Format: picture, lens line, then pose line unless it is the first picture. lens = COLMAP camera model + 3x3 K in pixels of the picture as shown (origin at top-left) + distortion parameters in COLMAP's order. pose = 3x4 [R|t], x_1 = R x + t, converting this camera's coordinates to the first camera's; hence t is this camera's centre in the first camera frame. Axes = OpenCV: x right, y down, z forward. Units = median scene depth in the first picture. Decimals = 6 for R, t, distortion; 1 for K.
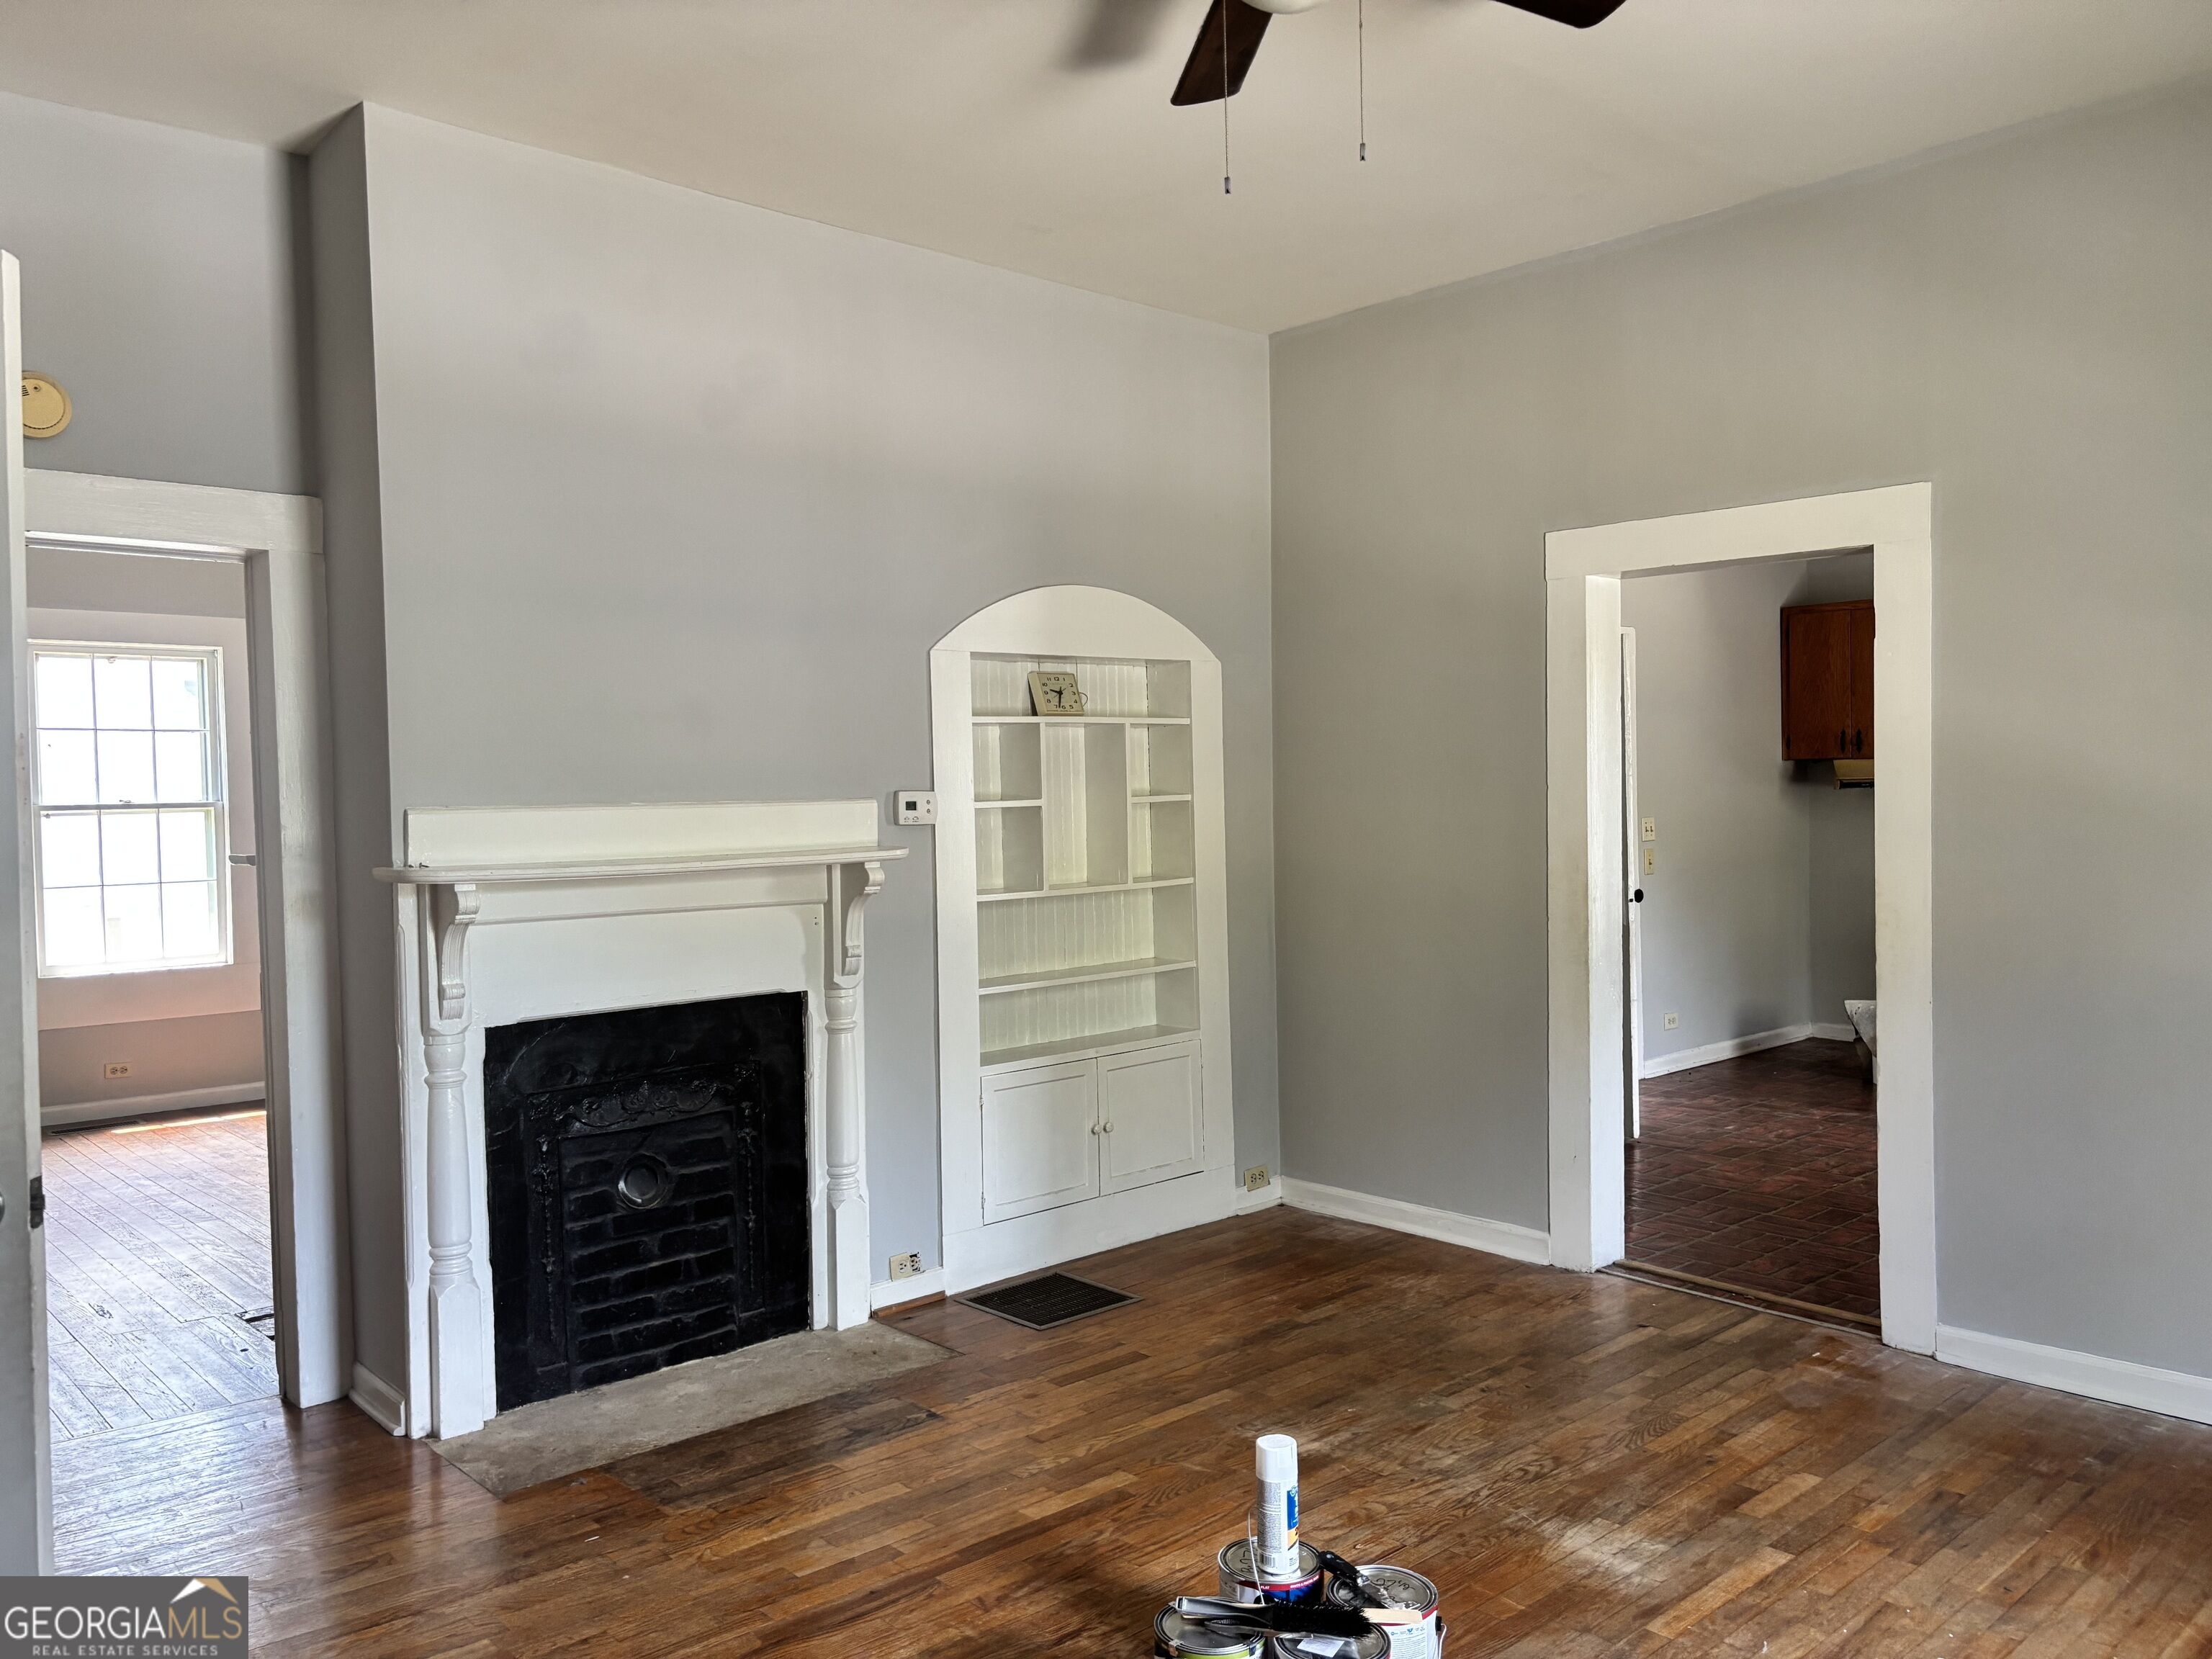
lens RADIAL K [[1665.3, 0, 1106.4], [0, 1665.3, 824.9], [0, 0, 1]] dist [0.031984, 0.001083]
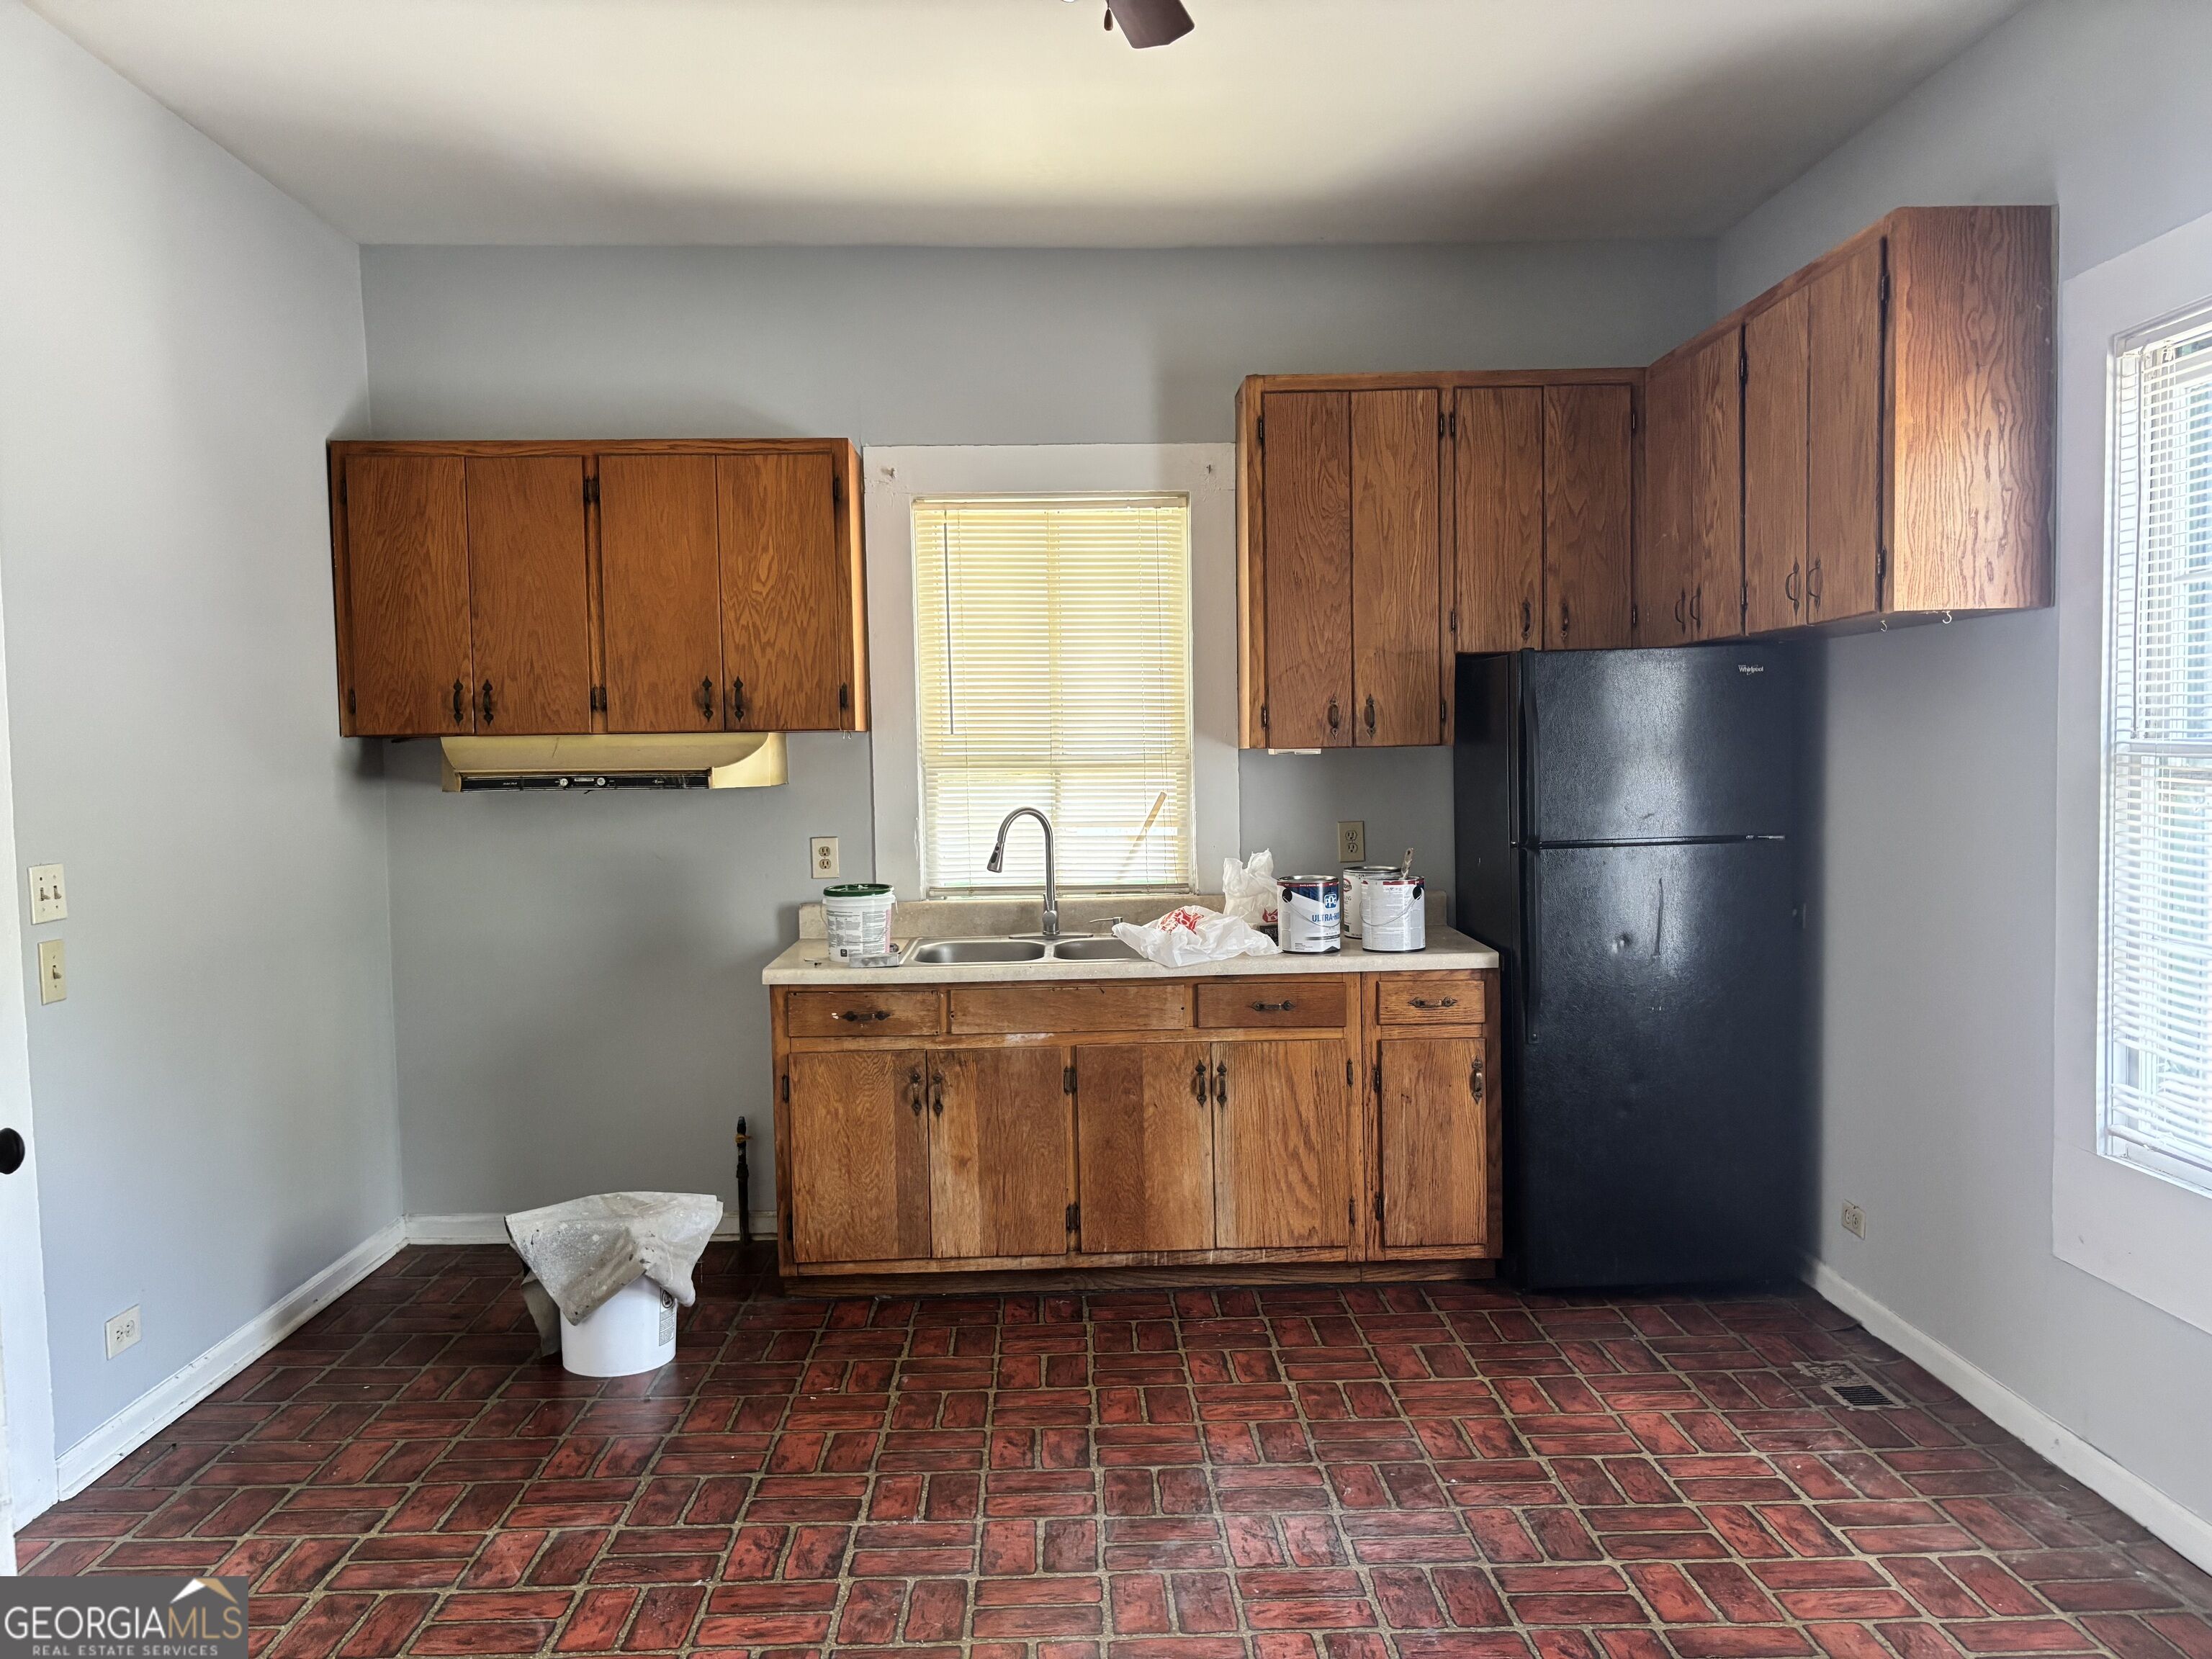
lens RADIAL K [[1665.3, 0, 1106.3], [0, 1665.3, 825.4], [0, 0, 1]] dist [0.031984, 0.001083]
pose [[0.652152, -0.027087, 0.757604, 0.393241], [0.019409, 0.999630, 0.019032, -0.038950], [-0.757839, 0.002293, 0.652437, 1.156576]]
